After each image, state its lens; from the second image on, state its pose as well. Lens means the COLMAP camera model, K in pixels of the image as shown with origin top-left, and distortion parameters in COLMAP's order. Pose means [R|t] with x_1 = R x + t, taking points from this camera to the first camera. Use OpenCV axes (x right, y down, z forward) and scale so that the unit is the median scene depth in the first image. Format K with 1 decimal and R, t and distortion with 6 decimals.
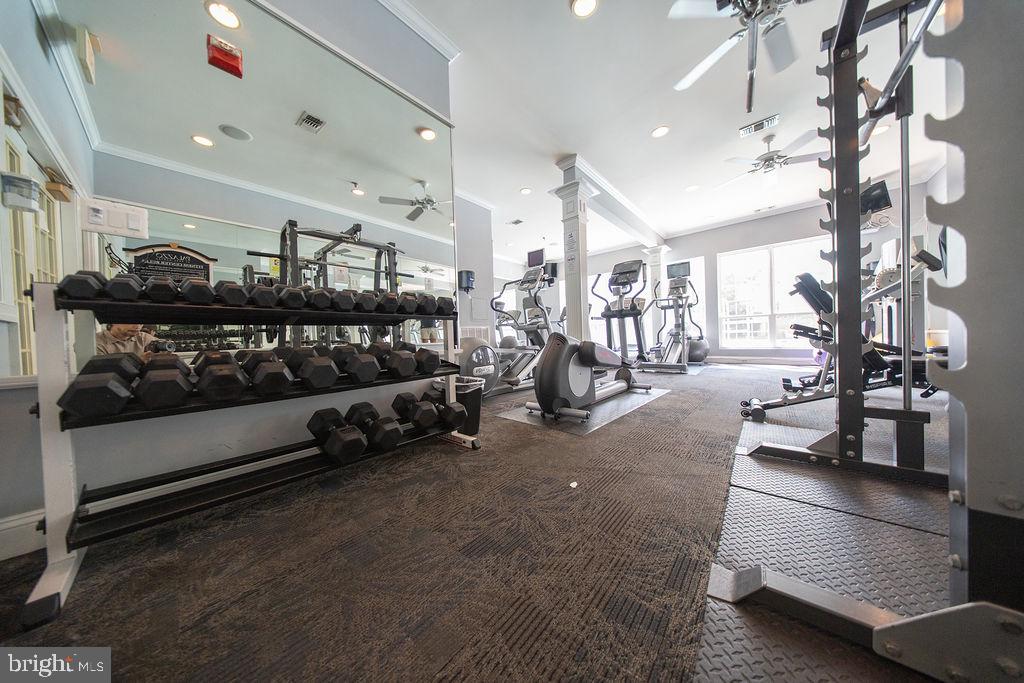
lens RADIAL K [[300.9, 0, 511.0], [0, 300.9, 341.2], [0, 0, 1]] dist [0.000439, 0.000009]
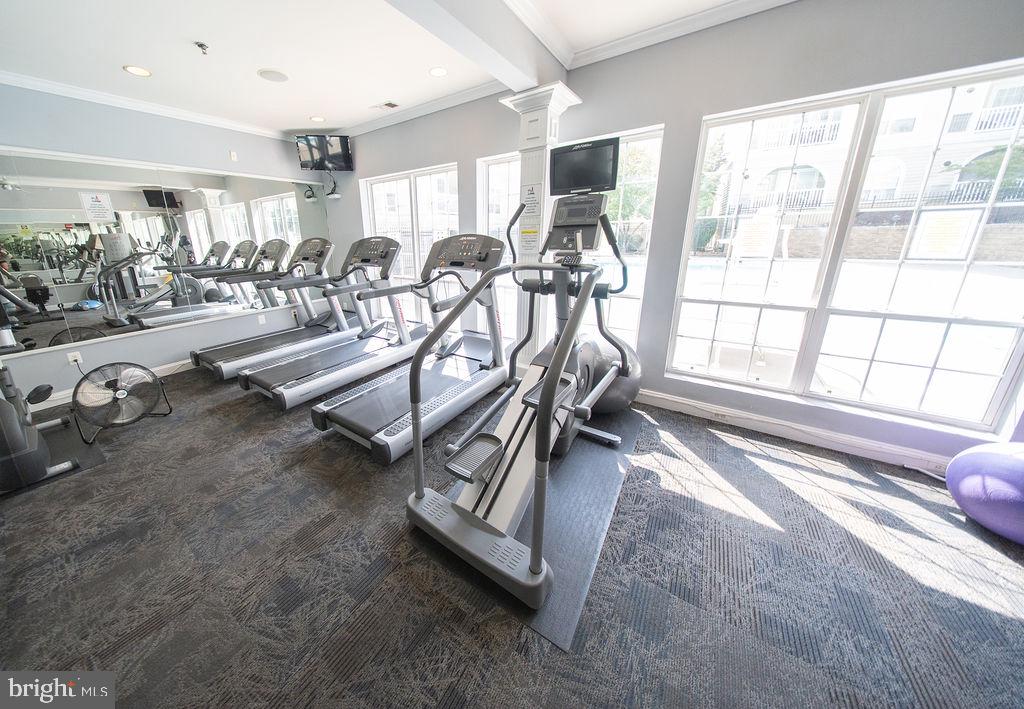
lens RADIAL K [[334.2, 0, 443.7], [0, 334.2, 327.0], [0, 0, 1]] dist [0.001013, 0.000017]
pose [[0.998734, -0.012505, 0.048720, 0.397105], [-0.000566, 0.965750, 0.259473, -0.168645], [-0.050296, -0.259172, 0.964521, 0.635053]]
